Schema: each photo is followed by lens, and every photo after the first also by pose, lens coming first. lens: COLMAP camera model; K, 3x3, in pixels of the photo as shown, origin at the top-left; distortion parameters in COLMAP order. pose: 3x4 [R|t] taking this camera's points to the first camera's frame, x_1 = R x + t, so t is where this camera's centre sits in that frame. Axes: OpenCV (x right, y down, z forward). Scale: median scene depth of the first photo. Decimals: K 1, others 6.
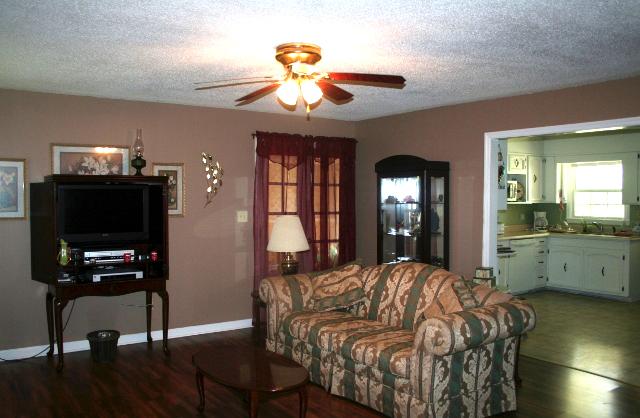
lens RADIAL K [[613.2, 0, 320.0], [0, 613.2, 209.0], [0, 0, 1]] dist [-0.005104, 0.001561]
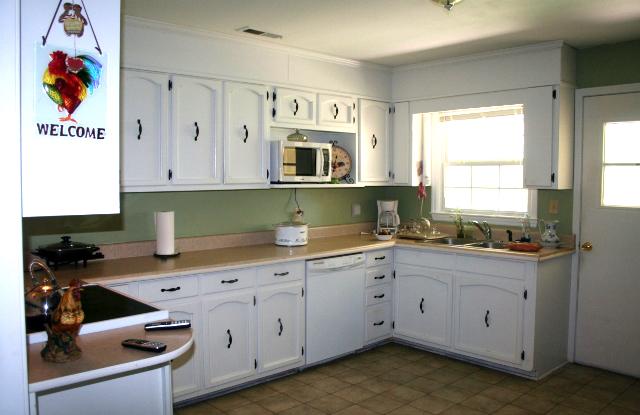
lens RADIAL K [[584.5, 0, 320.0], [0, 584.5, 207.5], [0, 0, 1]] dist [-0.008942, -0.003969]
pose [[0.994016, -0.007113, 0.109003, 0.249491], [0.003093, 0.999310, 0.037001, -0.009991], [-0.109191, -0.036442, 0.993353, 0.490848]]
